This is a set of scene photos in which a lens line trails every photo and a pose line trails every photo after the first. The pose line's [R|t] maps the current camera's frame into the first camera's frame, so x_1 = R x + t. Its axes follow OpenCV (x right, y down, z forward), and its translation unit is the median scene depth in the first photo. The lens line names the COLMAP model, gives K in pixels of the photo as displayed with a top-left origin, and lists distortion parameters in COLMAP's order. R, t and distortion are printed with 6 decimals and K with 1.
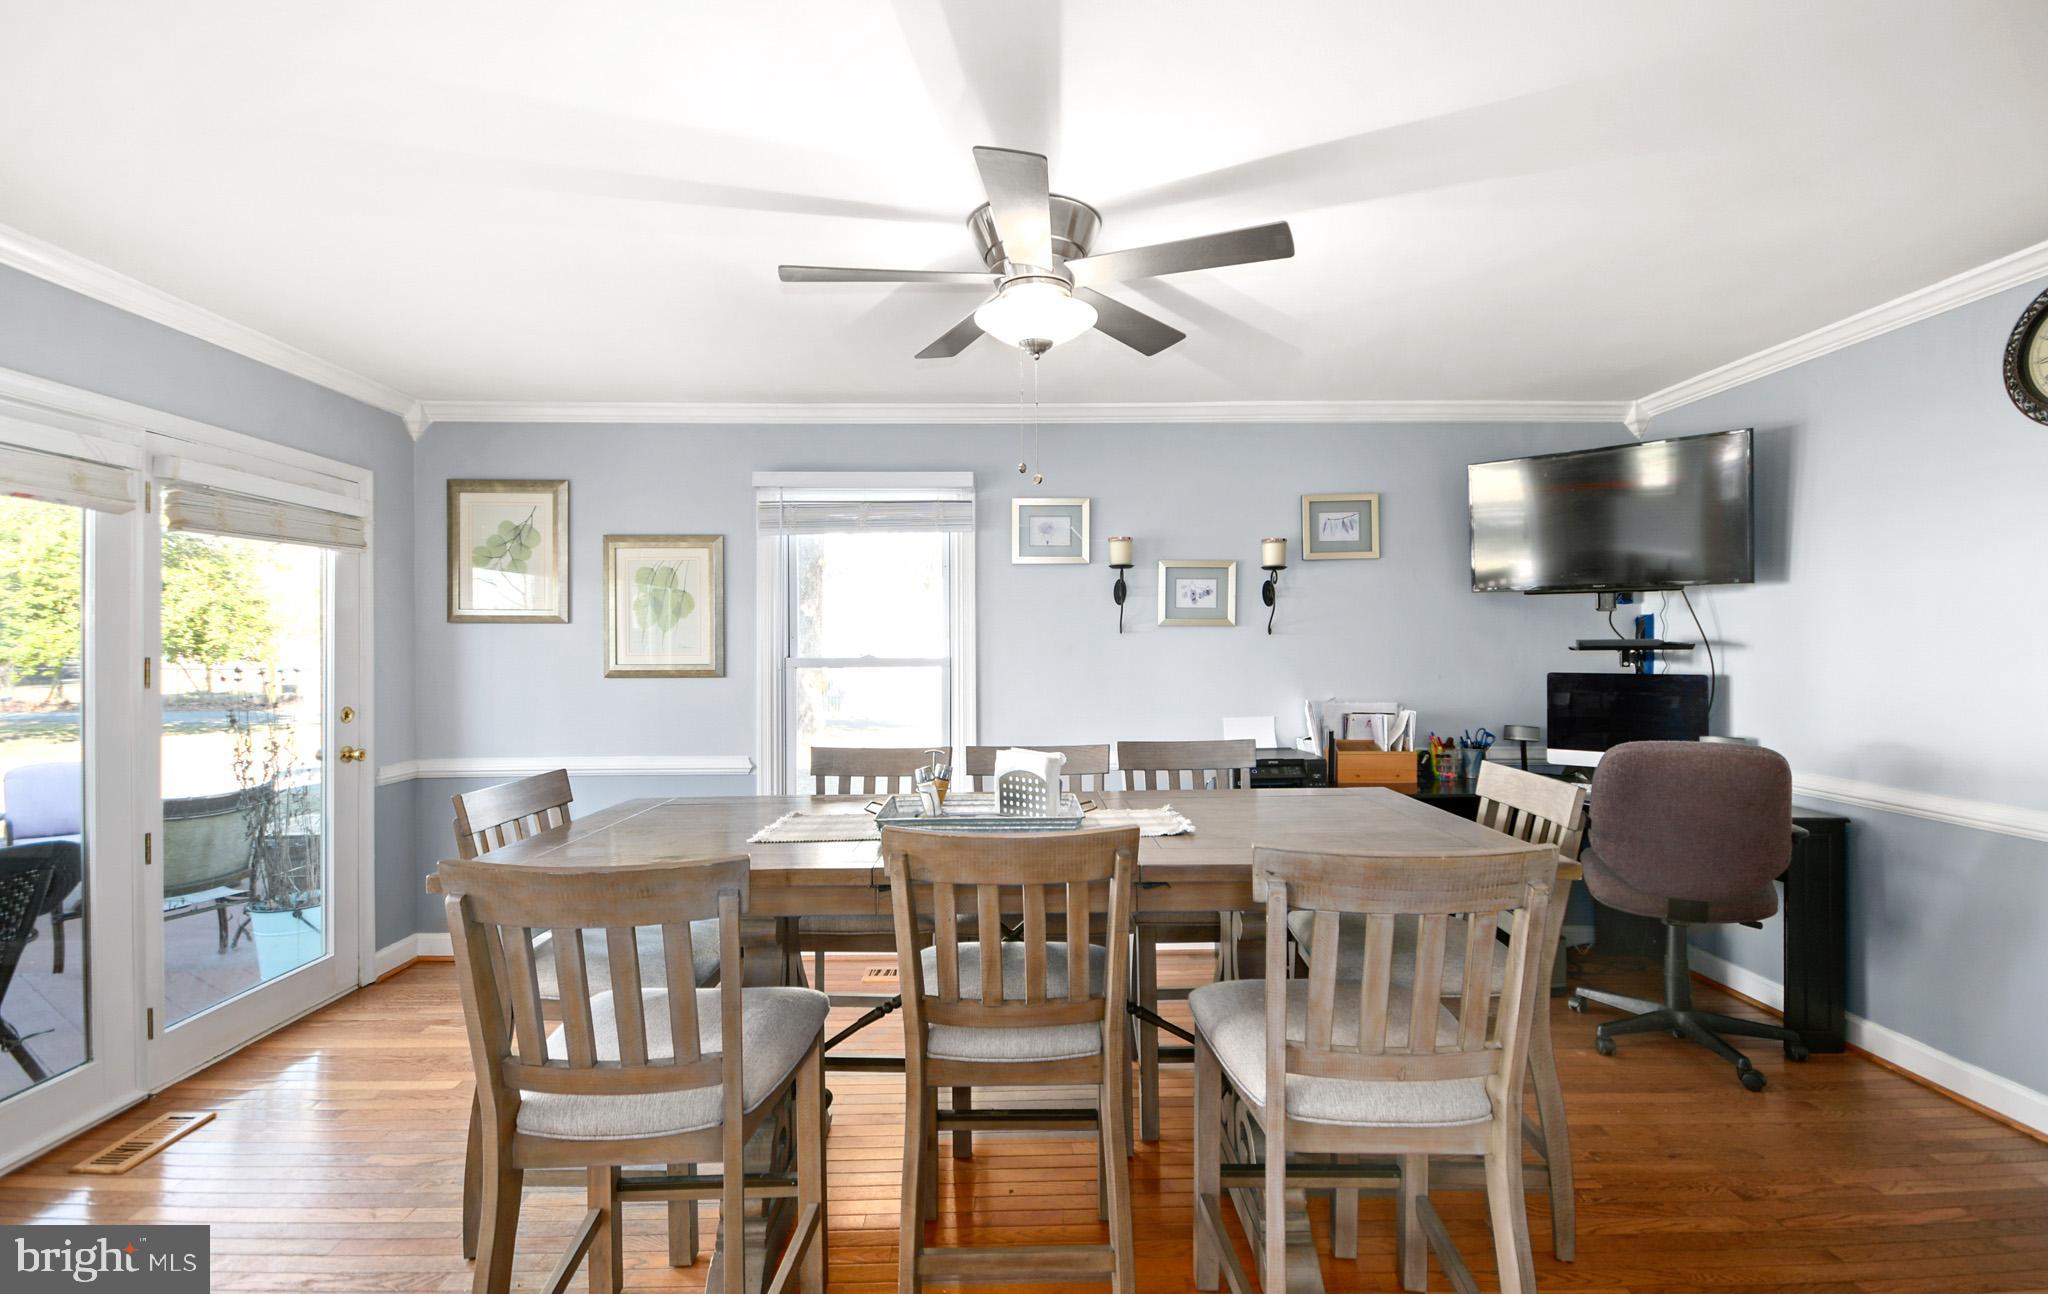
lens RADIAL K [[892.9, 0, 1018.5], [0, 892.9, 642.0], [0, 0, 1]] dist [0.013852, -0.005688]
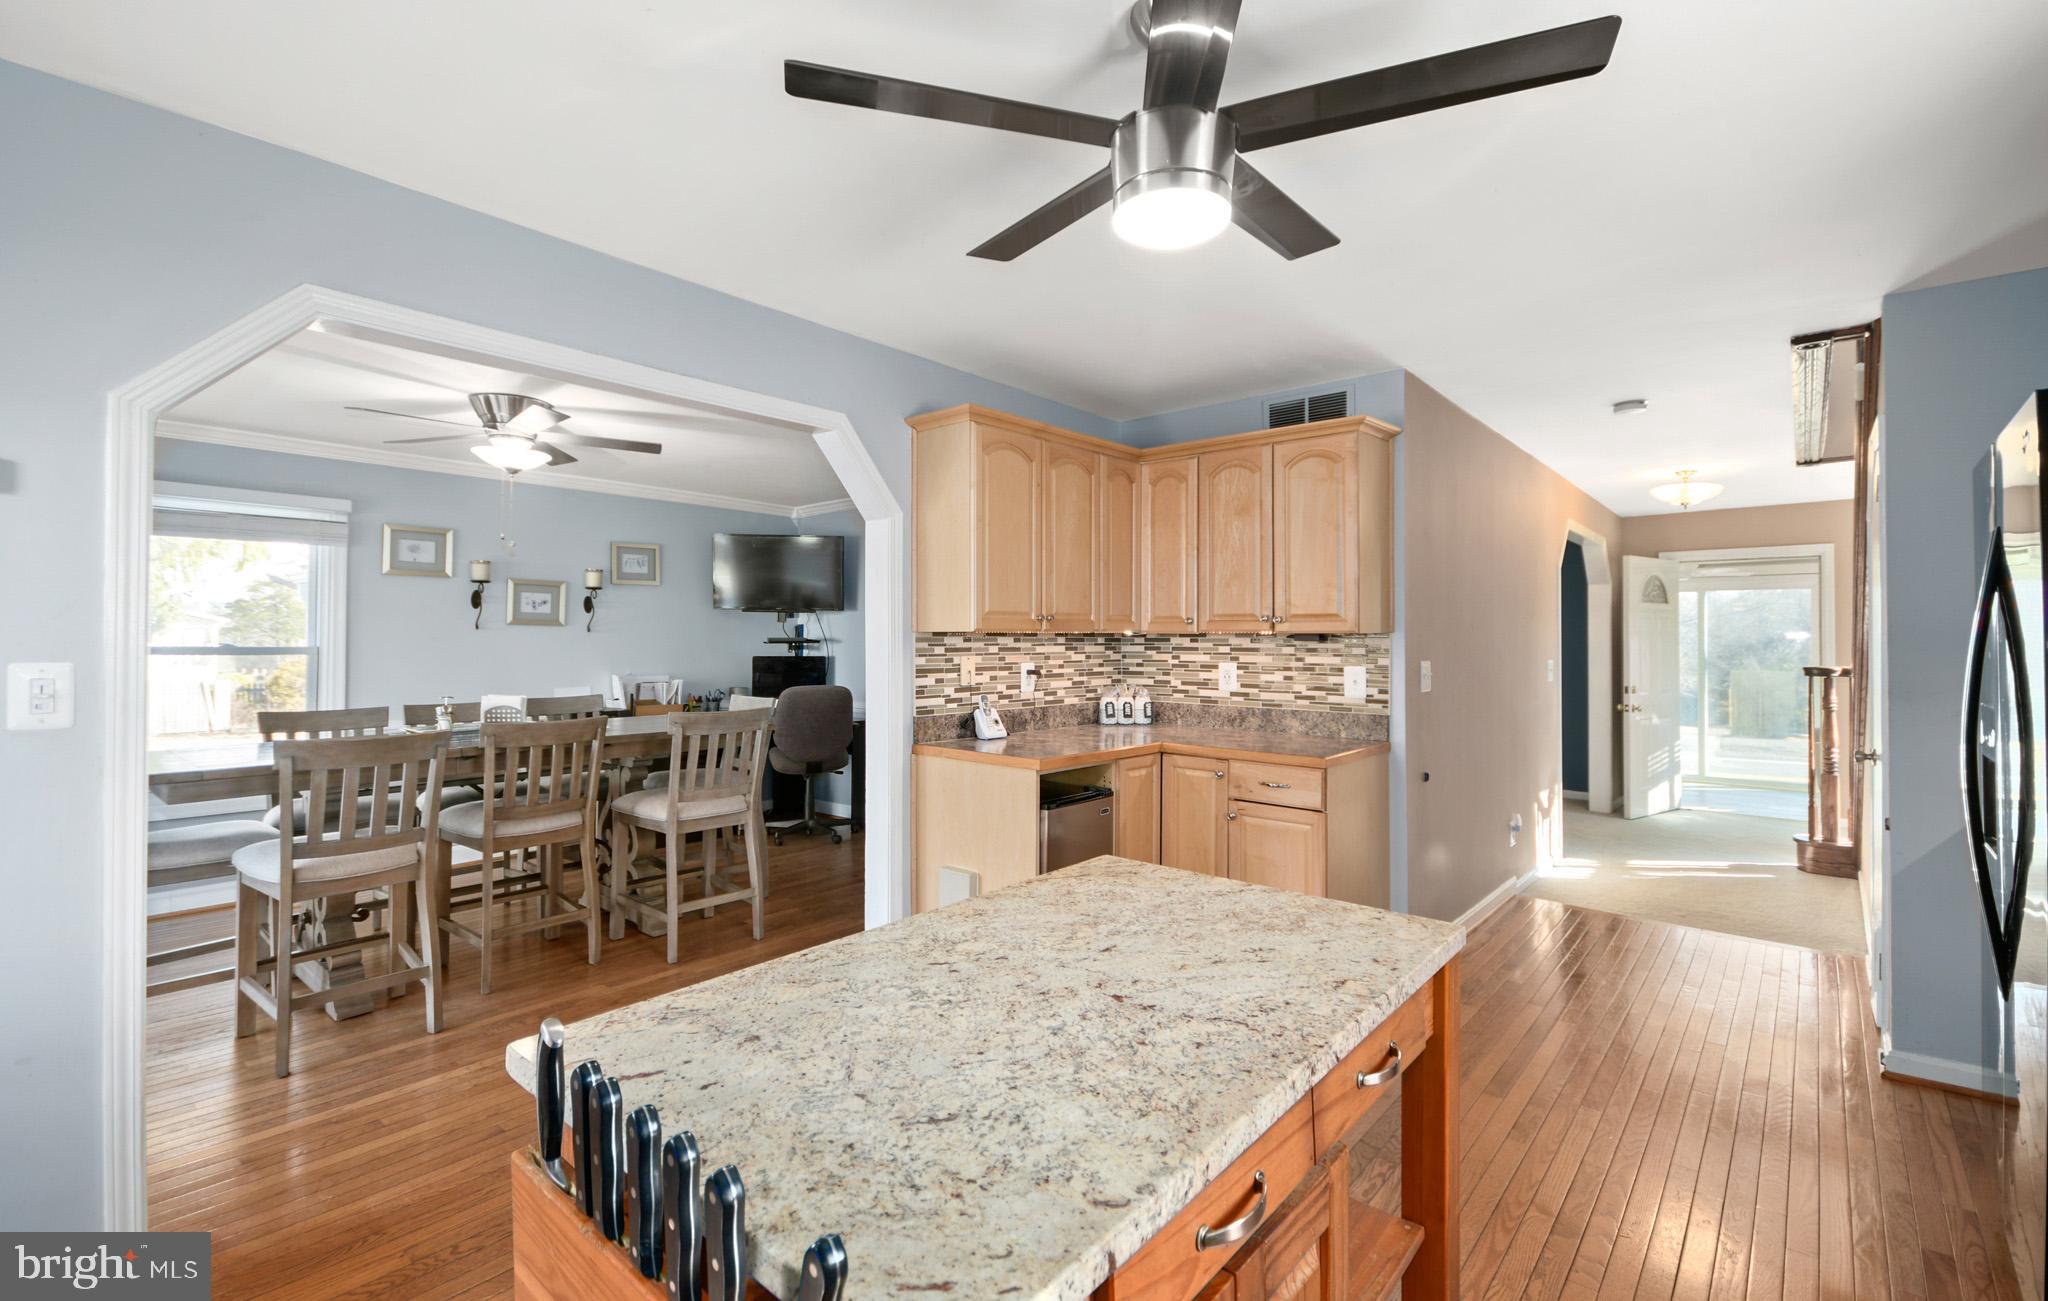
lens RADIAL K [[886.9, 0, 1021.2], [0, 886.9, 623.9], [0, 0, 1]] dist [0.007173, -0.000299]
pose [[0.659789, 0.022152, 0.751124, -0.373040], [-0.007602, 0.999711, -0.022806, 0.006387], [-0.751412, 0.009337, 0.659767, -0.547918]]
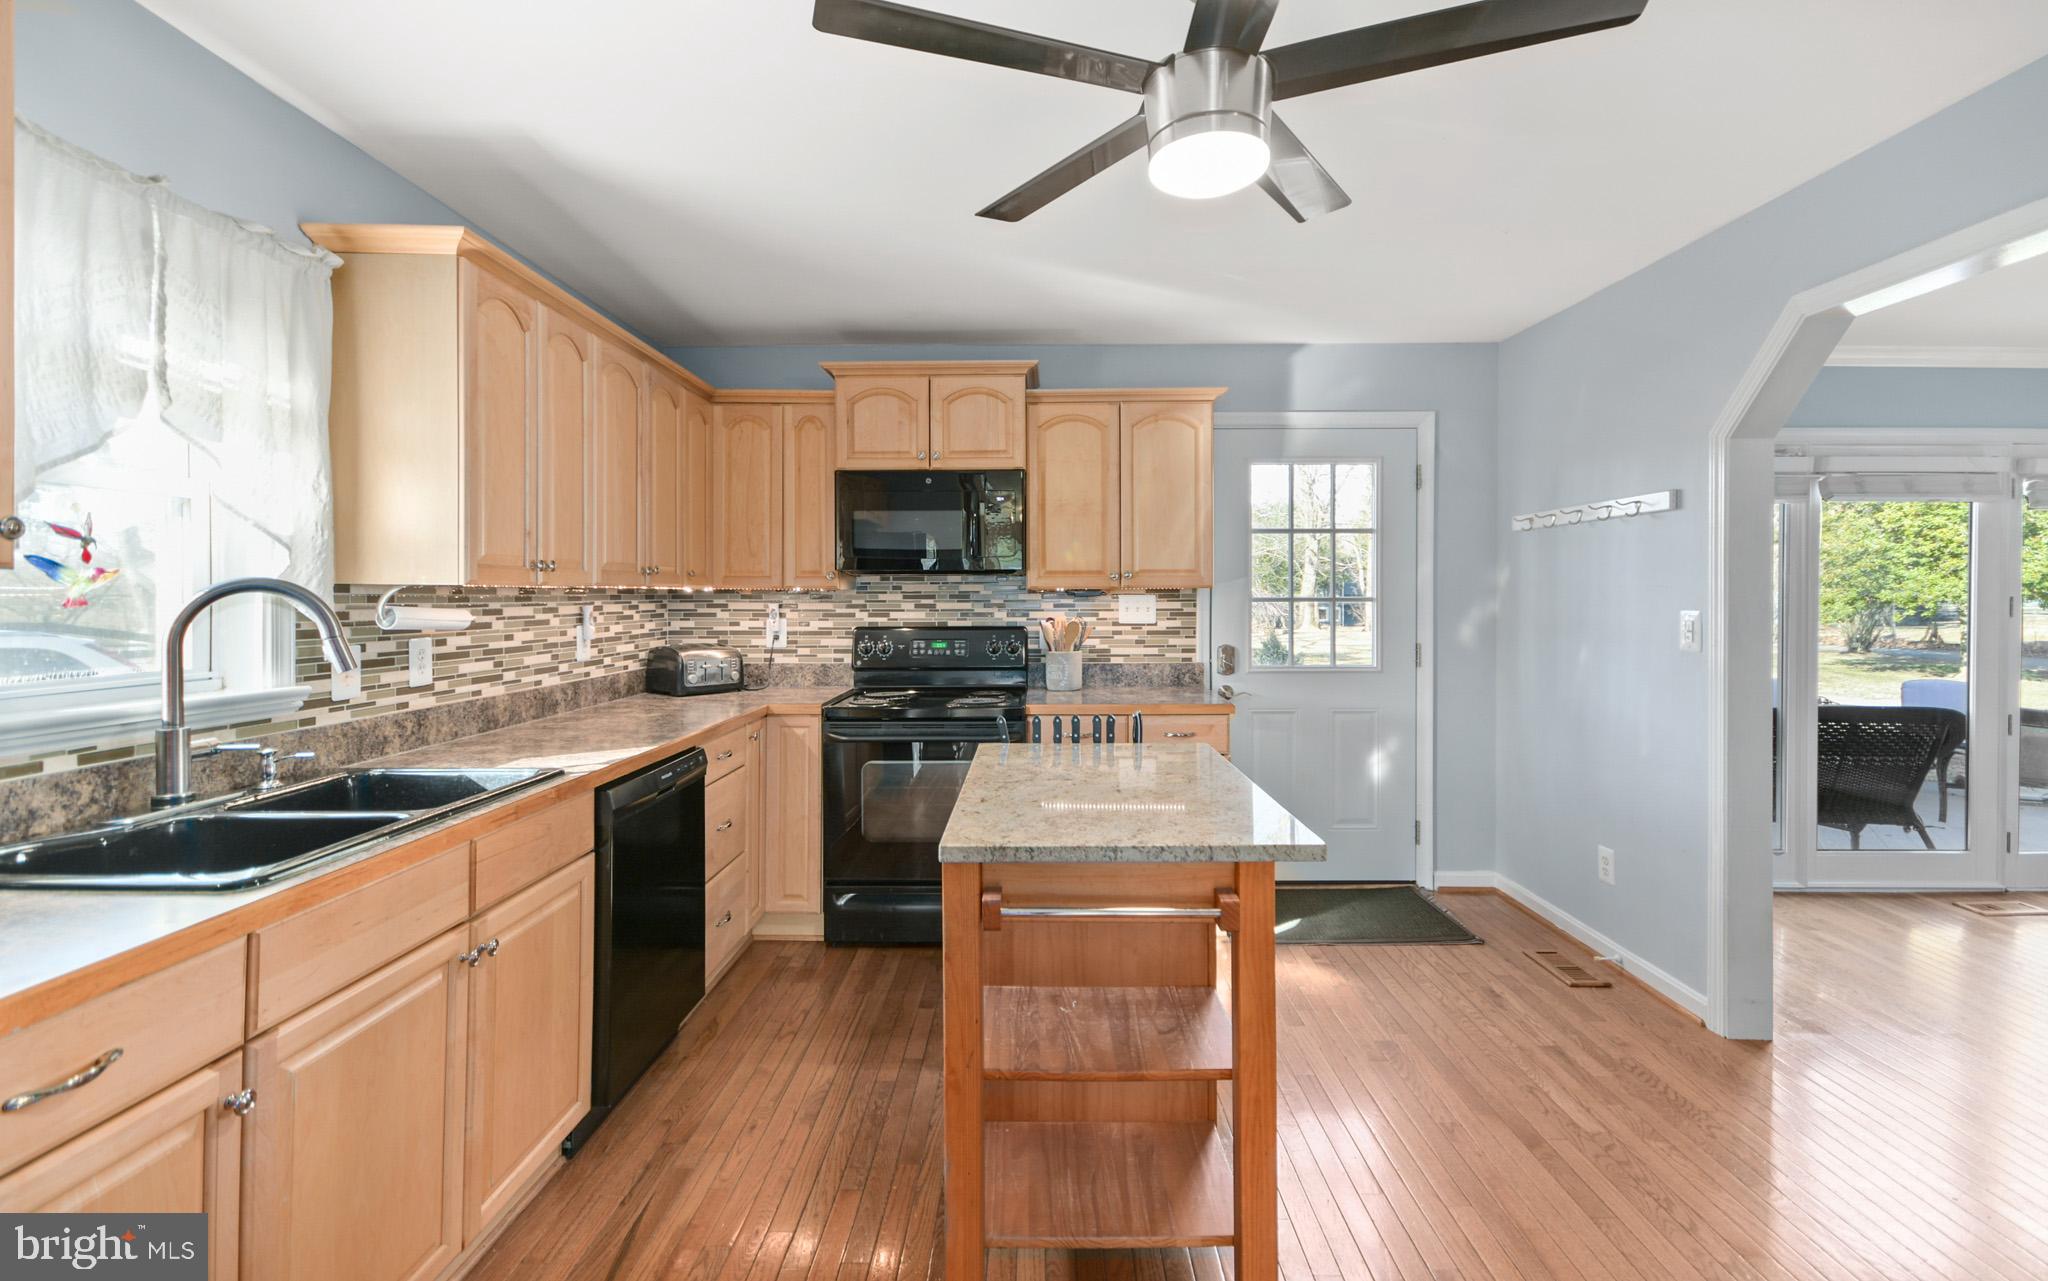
lens RADIAL K [[892.9, 0, 1025.2], [0, 892.9, 605.4], [0, 0, 1]] dist [0.013852, -0.005688]
pose [[-0.034993, 0.019717, -0.999193, 0.395561], [0.000395, 0.999806, 0.019715, 0.000601], [0.999387, 0.000295, -0.034993, -0.396440]]
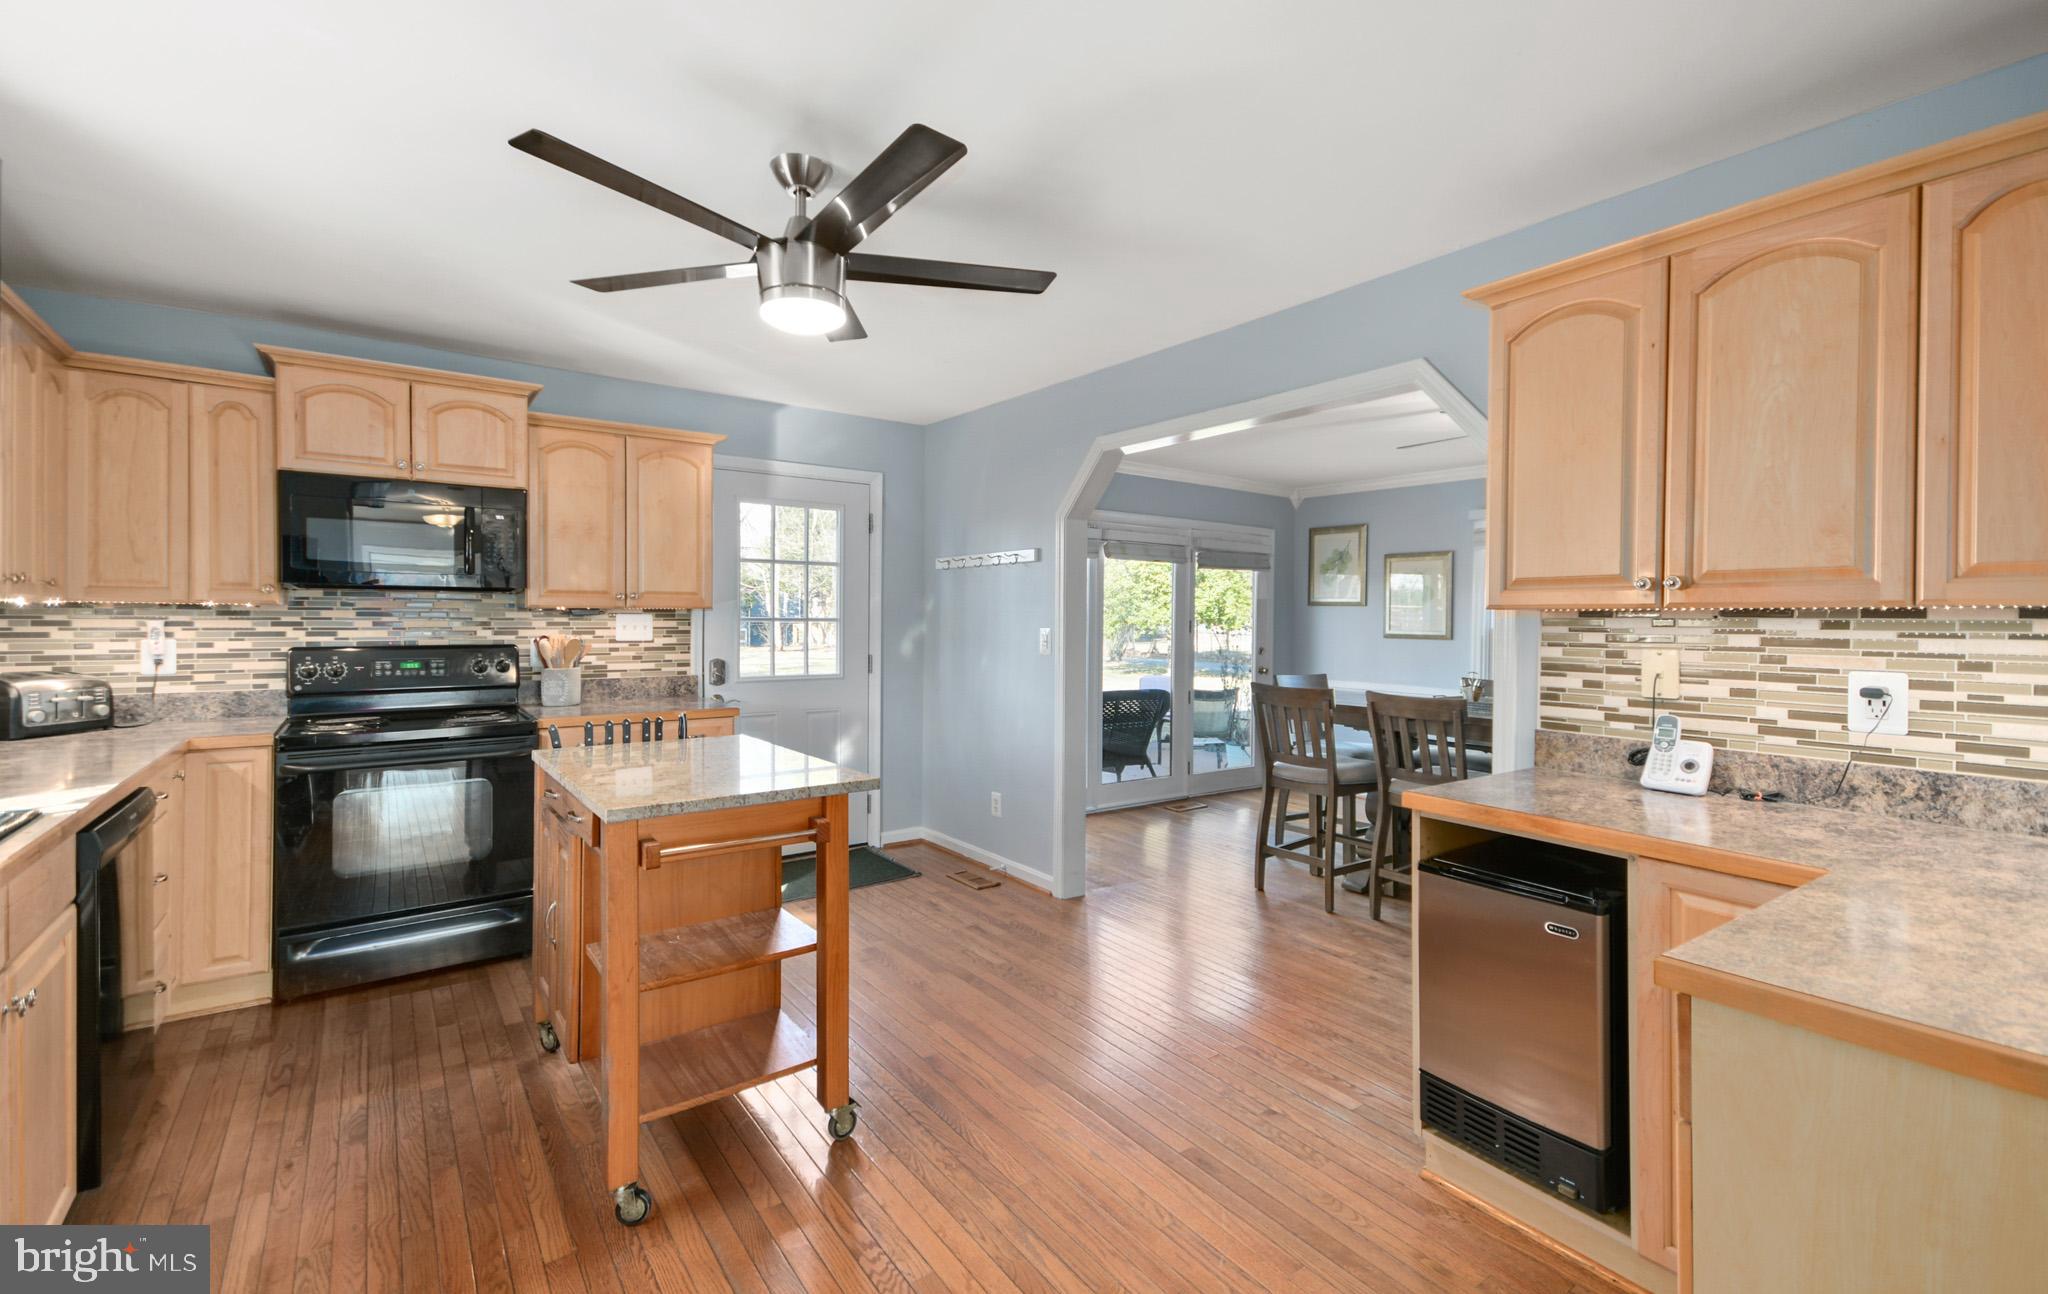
lens RADIAL K [[892.9, 0, 1037.5], [0, 892.9, 632.4], [0, 0, 1]] dist [0.013852, -0.005688]
pose [[0.584557, 0.025377, -0.810956, 0.553328], [-0.012794, 0.999675, 0.022060, 0.000475], [0.811252, -0.002520, 0.584691, -0.548353]]
